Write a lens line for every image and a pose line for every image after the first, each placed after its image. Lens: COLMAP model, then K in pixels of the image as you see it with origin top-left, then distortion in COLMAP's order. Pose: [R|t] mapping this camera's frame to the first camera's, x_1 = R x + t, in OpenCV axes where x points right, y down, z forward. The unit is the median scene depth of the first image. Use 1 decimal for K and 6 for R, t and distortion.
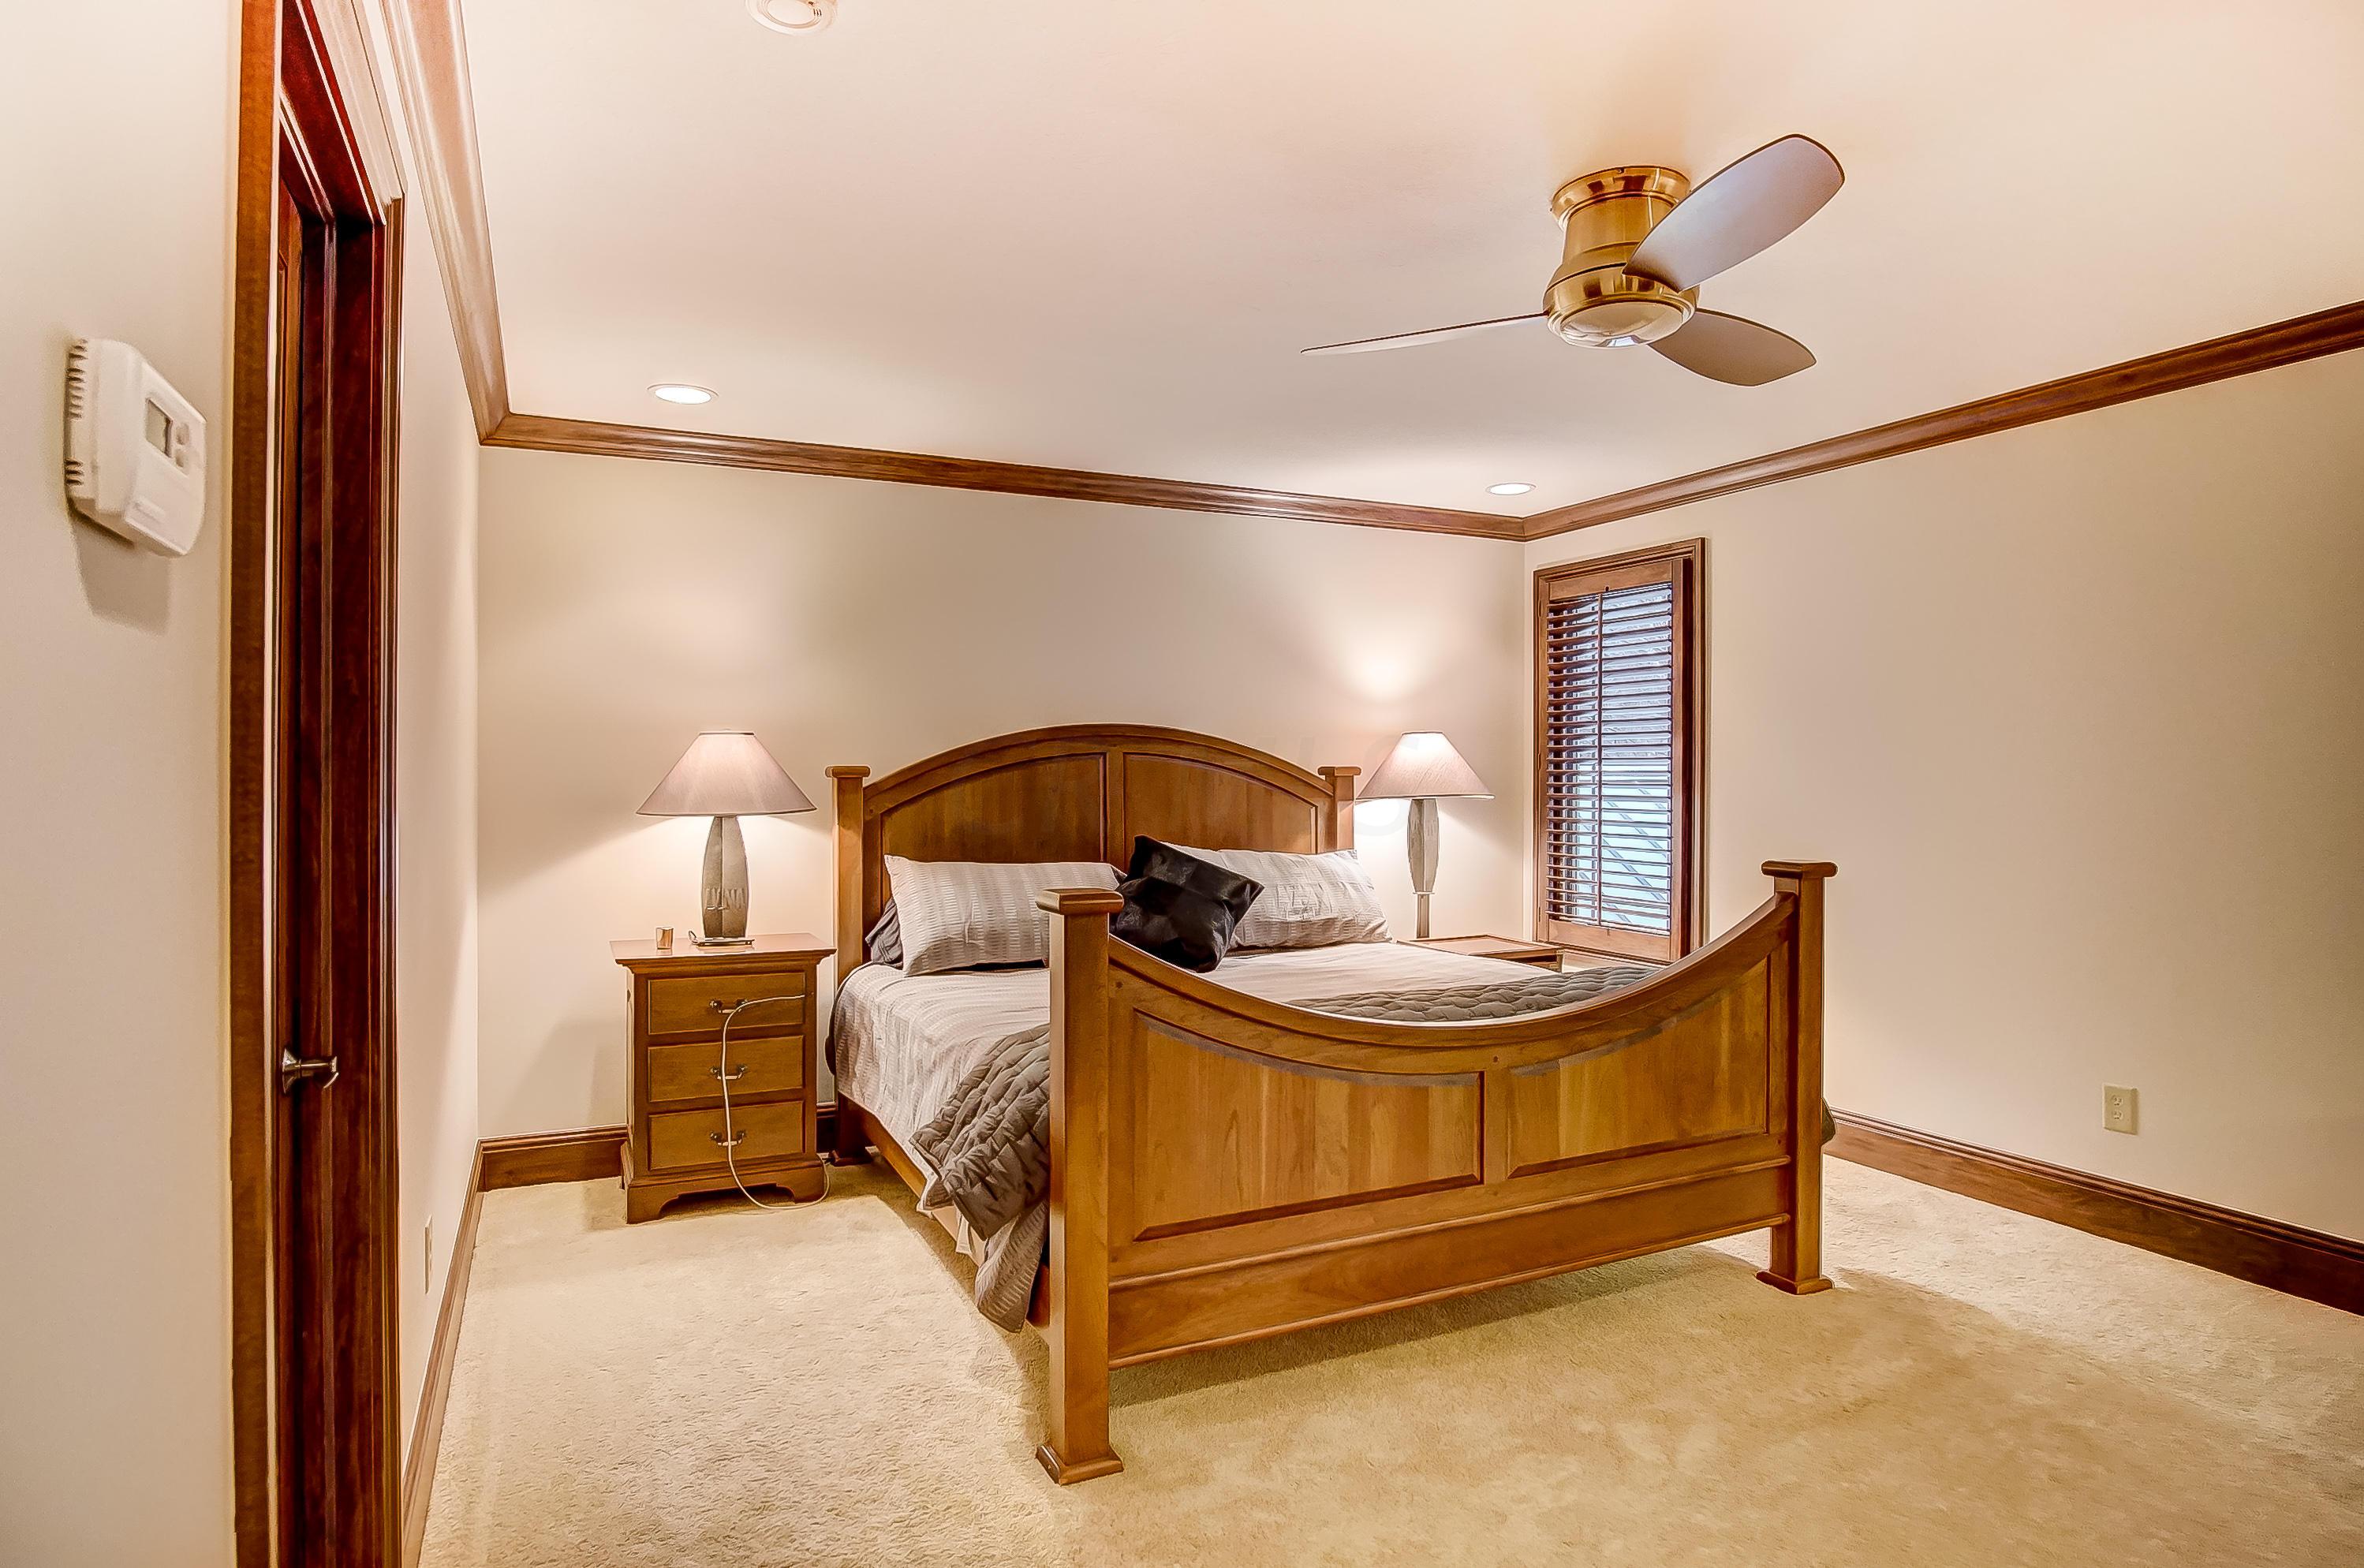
lens RADIAL K [[1306.5, 0, 1183.8], [0, 1306.5, 781.2], [0, 0, 1]] dist [-0.004984, -0.001996]
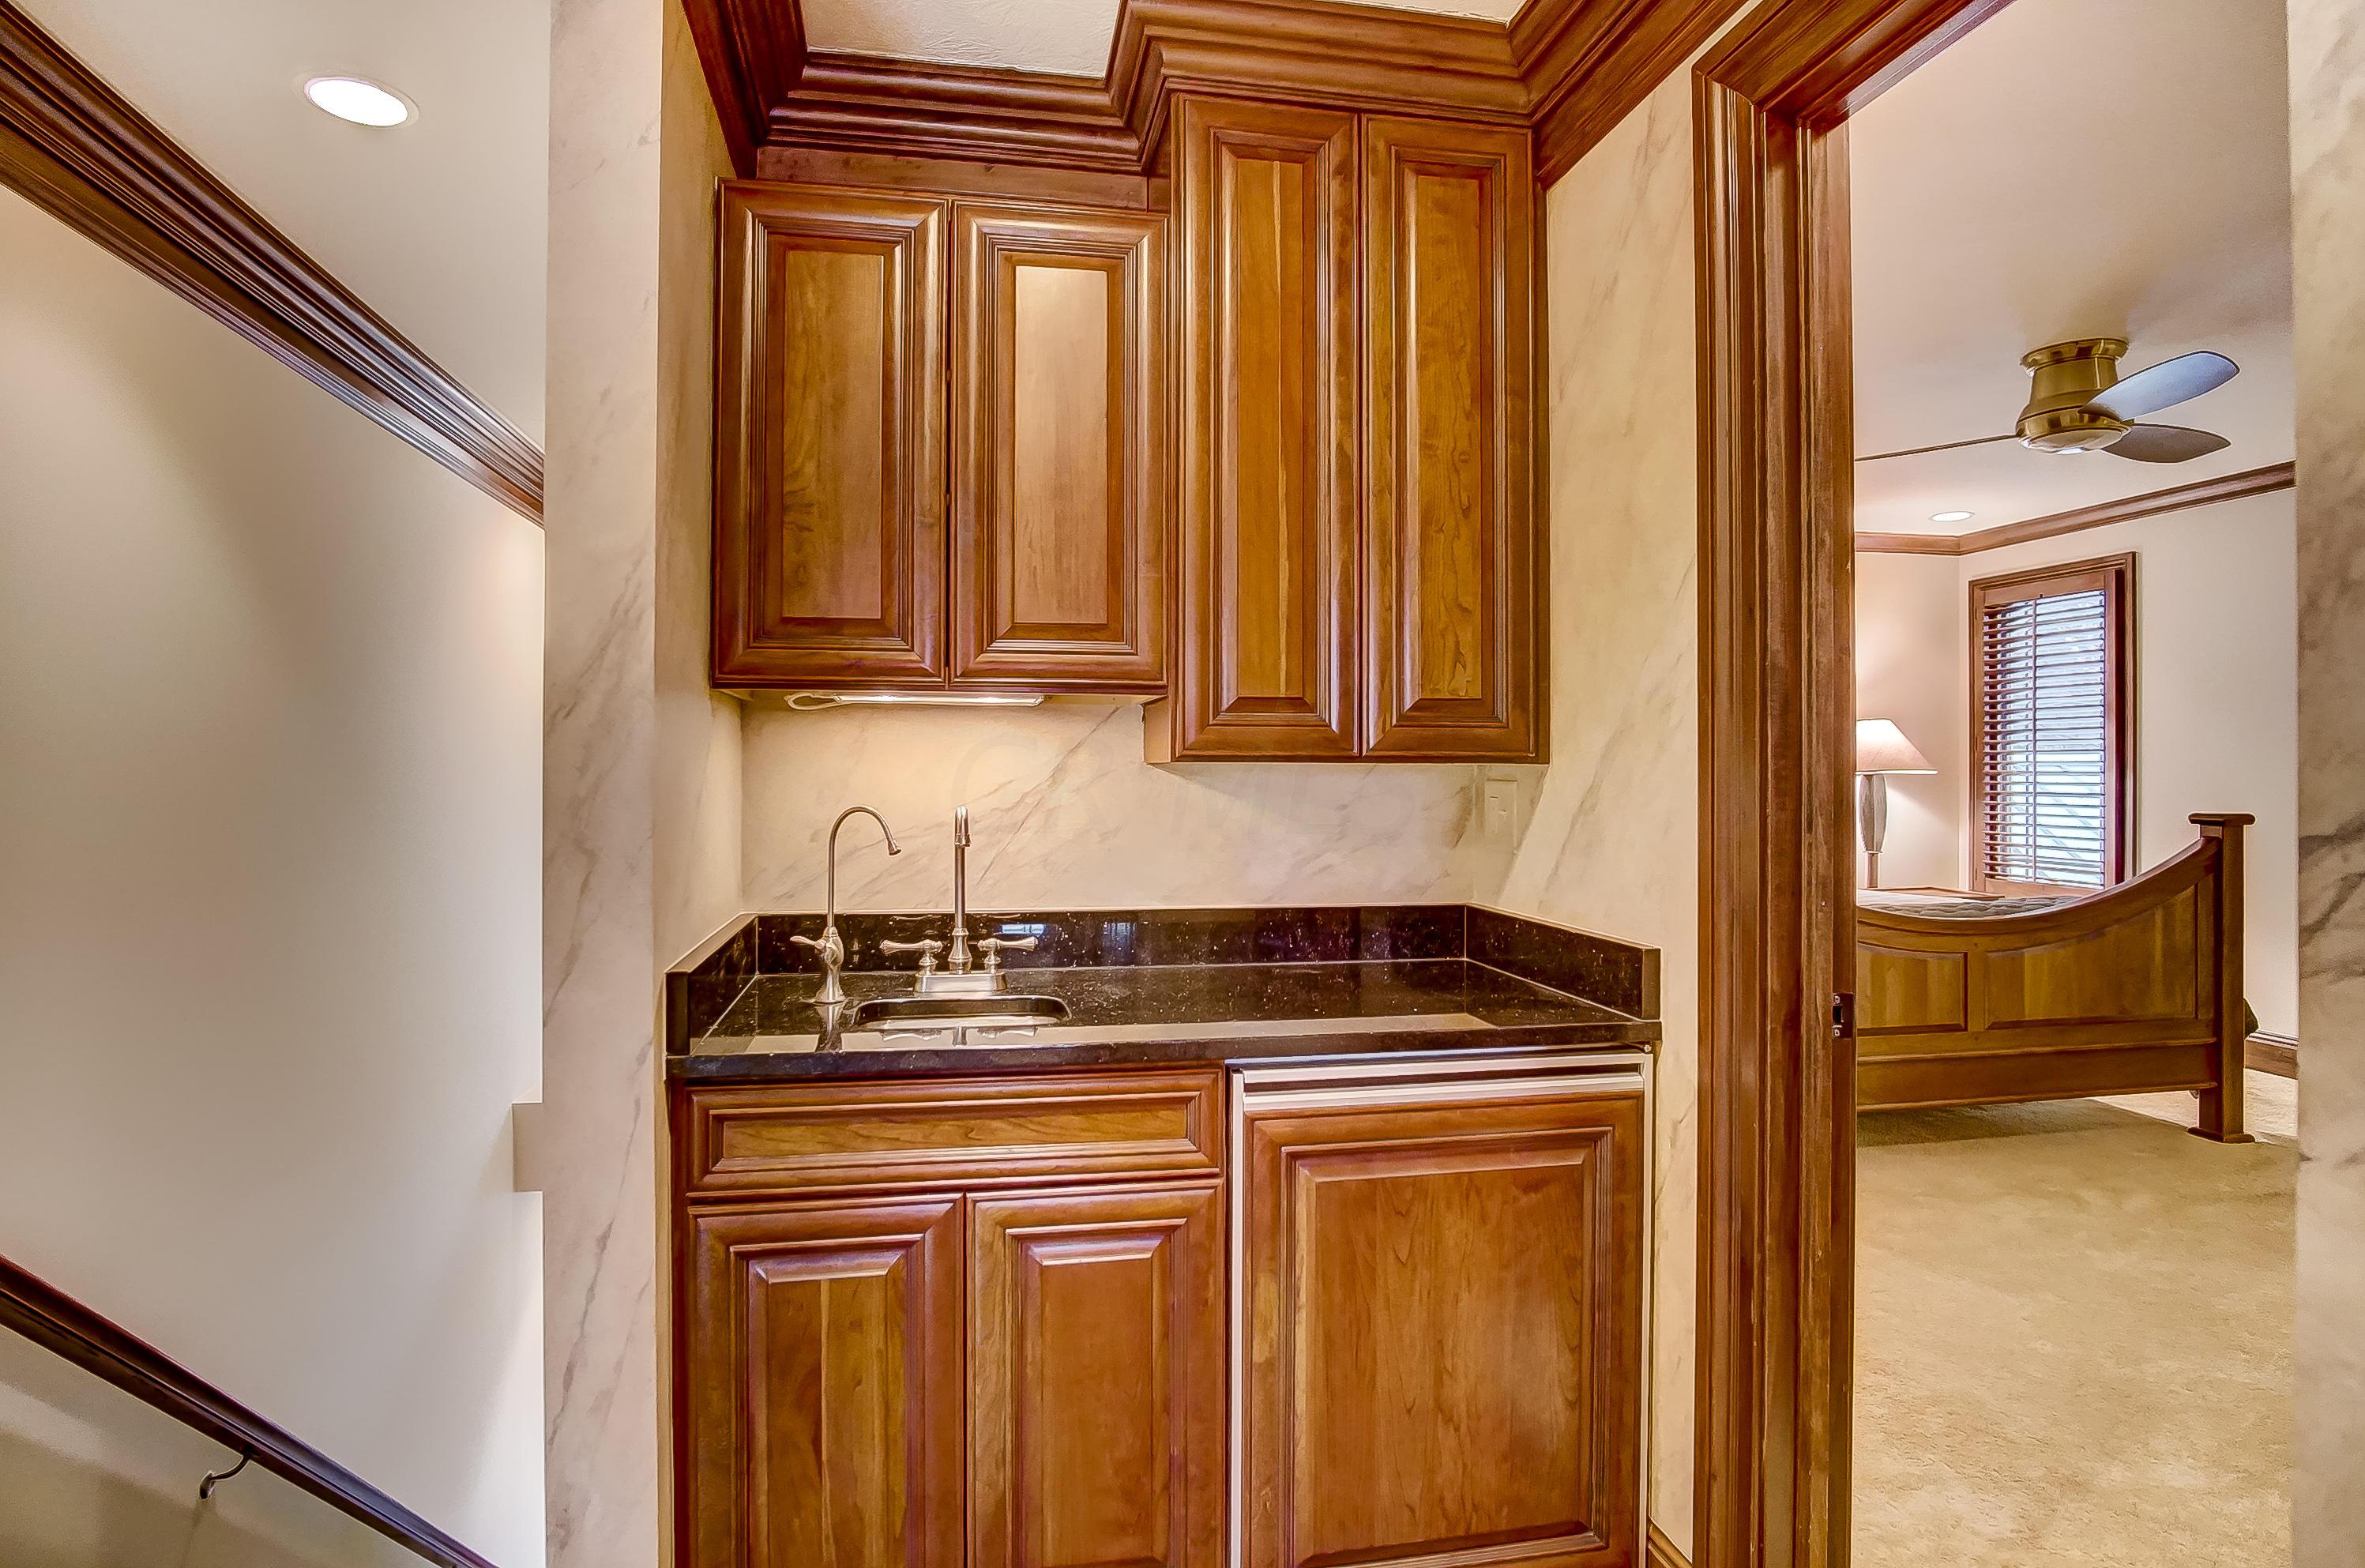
lens RADIAL K [[1307.1, 0, 1185.9], [0, 1307.1, 767.9], [0, 0, 1]] dist [-0.004984, -0.001996]
pose [[0.969646, -0.003486, -0.244488, -0.215437], [0.001835, 0.999974, -0.006980, 0.023042], [0.244506, 0.006319, 0.969627, -0.516381]]
